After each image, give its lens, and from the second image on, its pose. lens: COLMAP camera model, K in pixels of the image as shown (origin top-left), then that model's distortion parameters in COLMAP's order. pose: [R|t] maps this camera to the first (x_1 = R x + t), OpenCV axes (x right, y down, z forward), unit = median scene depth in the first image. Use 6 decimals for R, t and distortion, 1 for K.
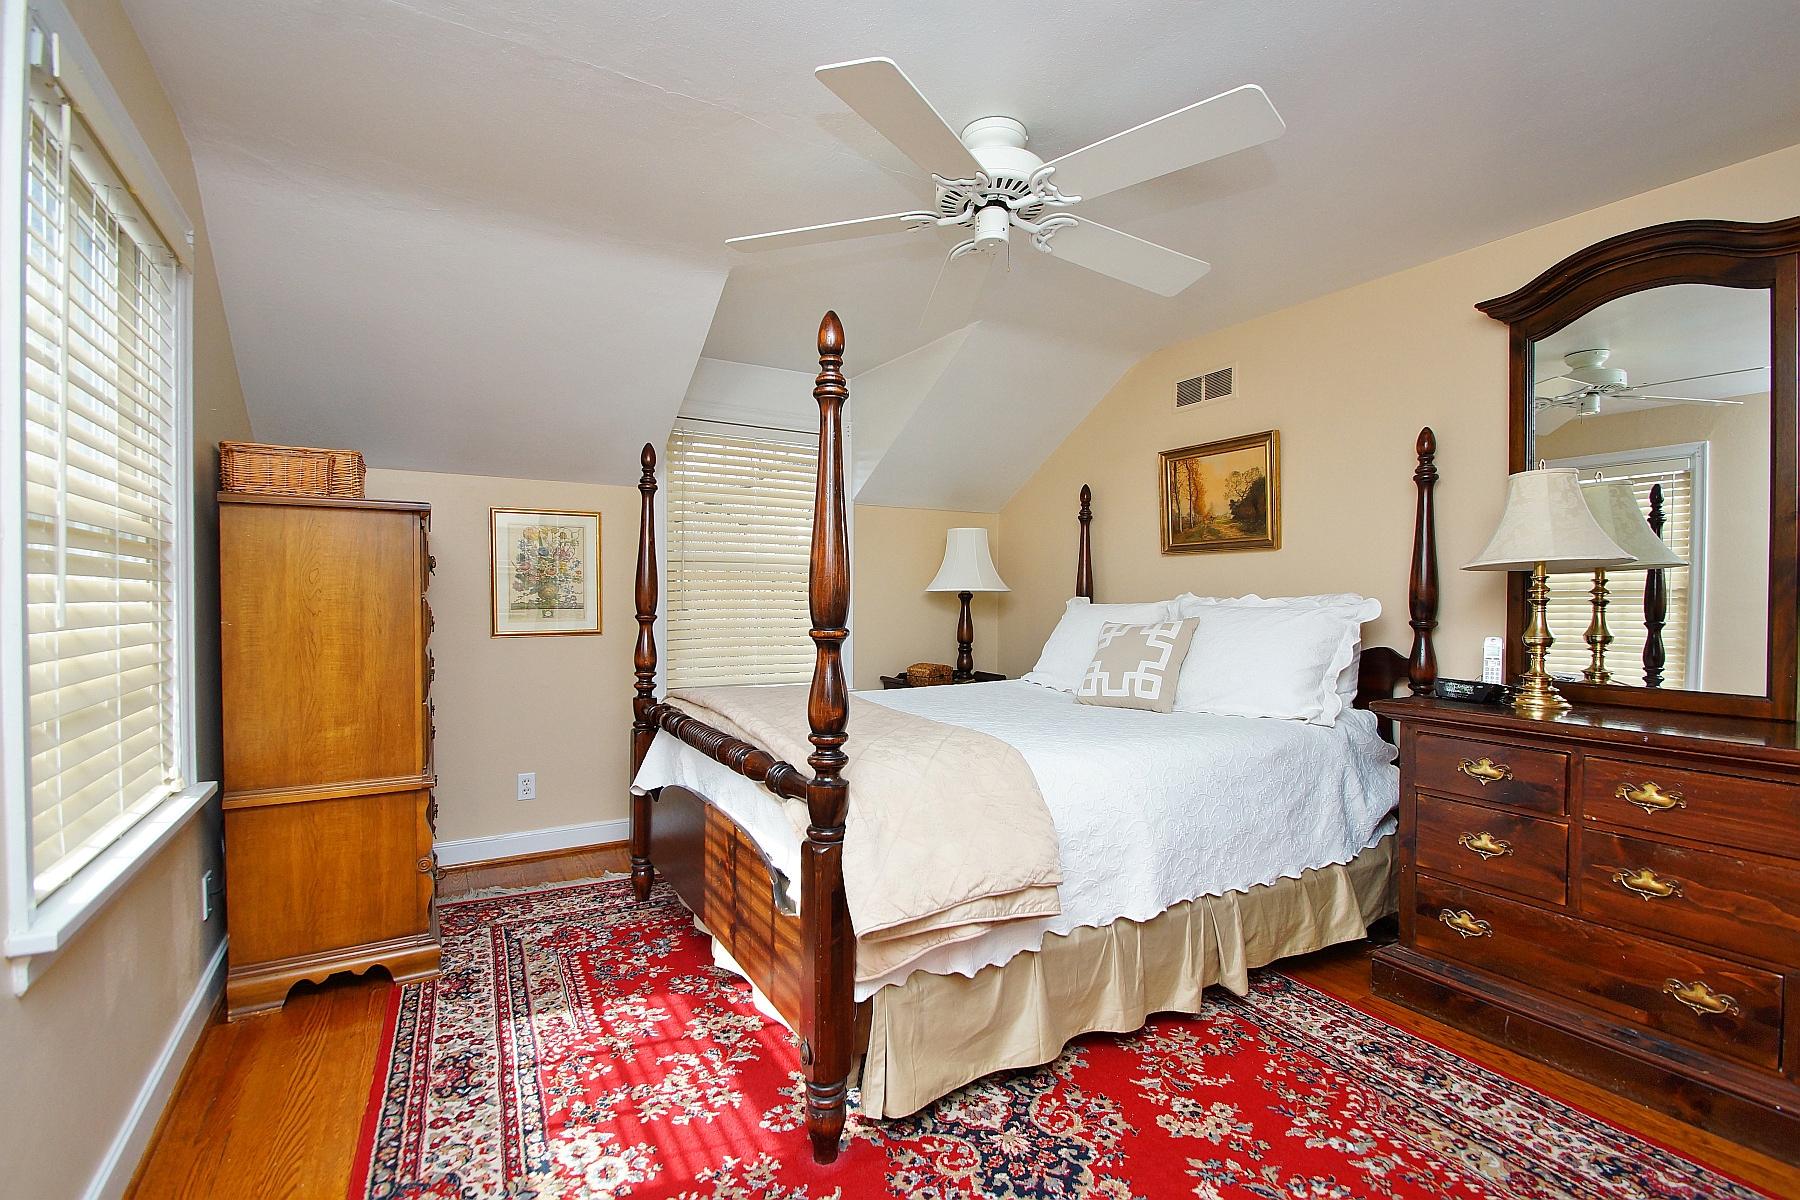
lens RADIAL K [[795.6, 0, 893.0], [0, 795.6, 605.0], [0, 0, 1]] dist [0.015418, -0.017311]
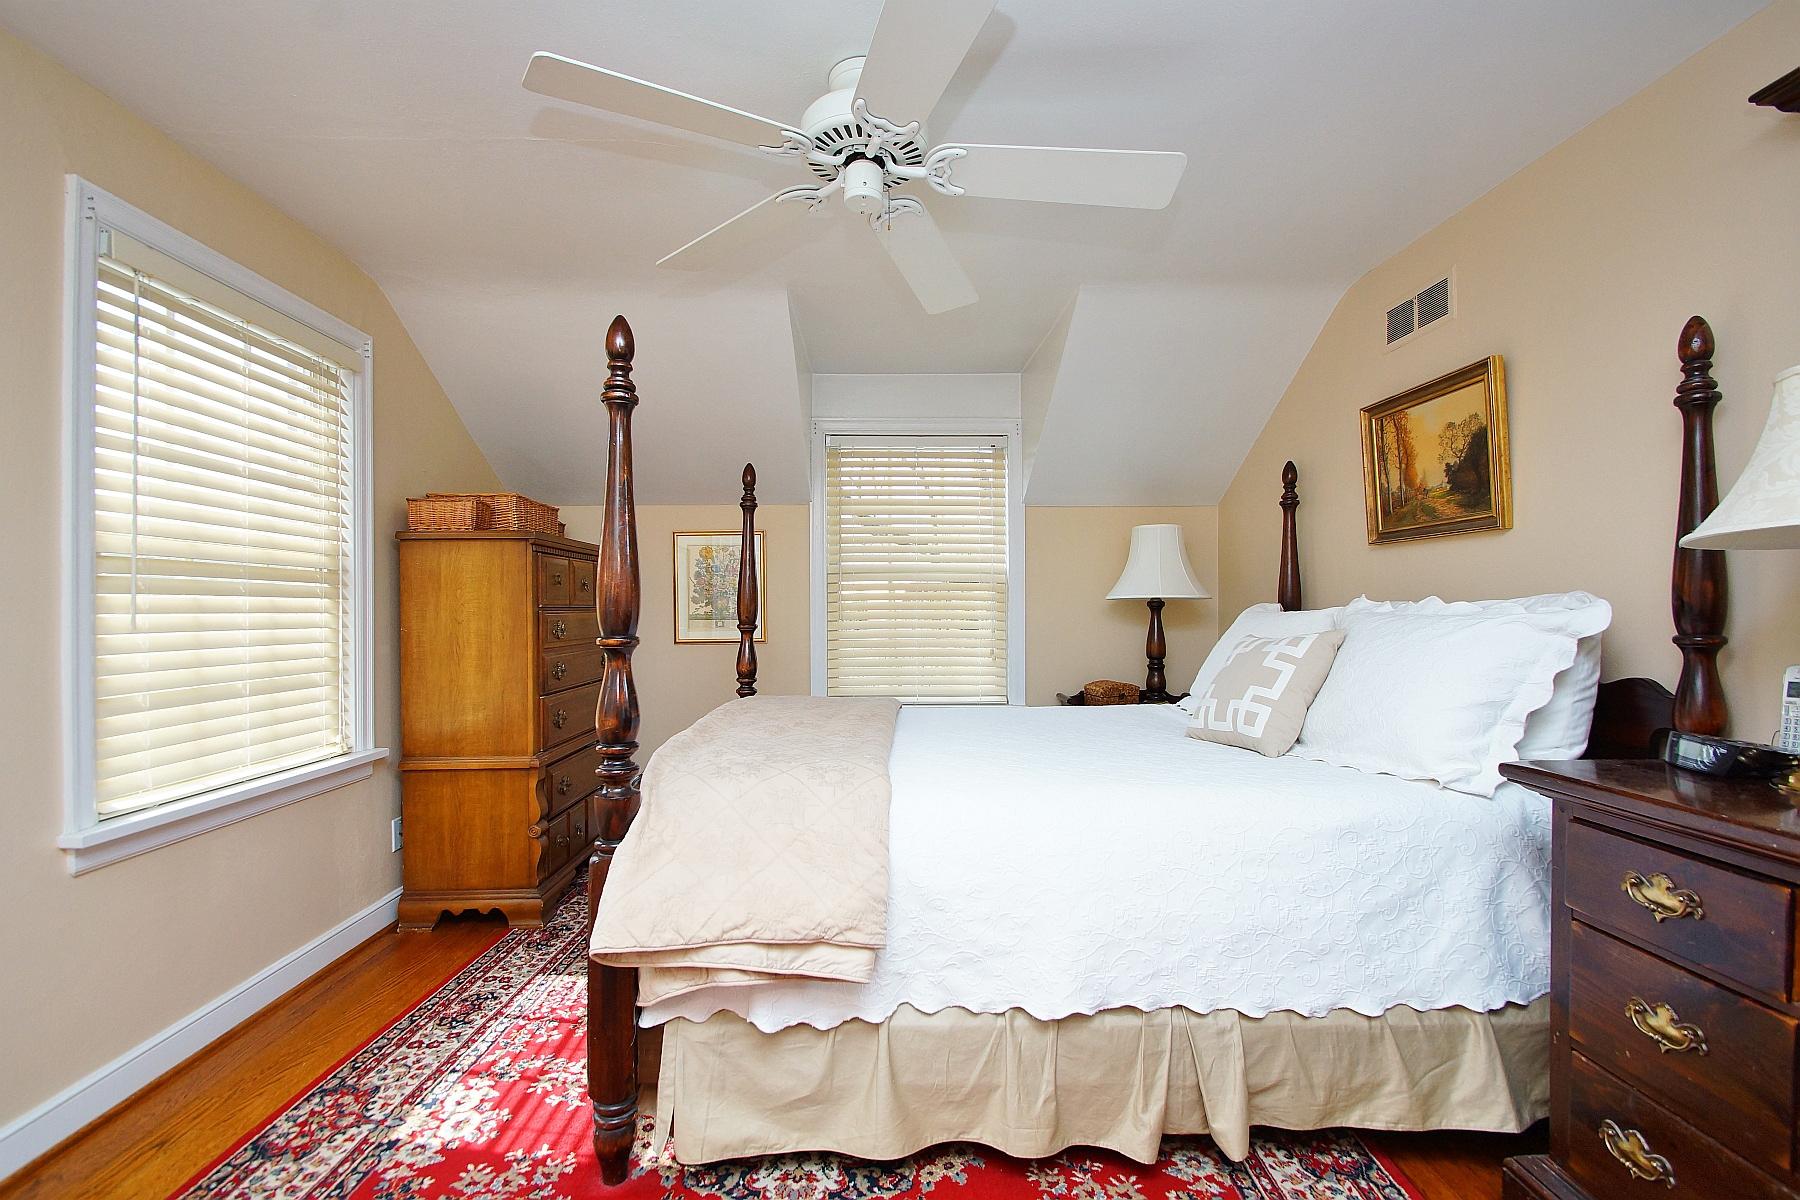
lens RADIAL K [[795.6, 0, 893.0], [0, 795.6, 605.0], [0, 0, 1]] dist [0.015418, -0.017311]
pose [[0.875741, -0.010244, -0.482673, 0.481891], [0.003079, 0.999873, -0.015634, 0.004571], [0.482772, 0.012205, 0.875661, 0.209487]]
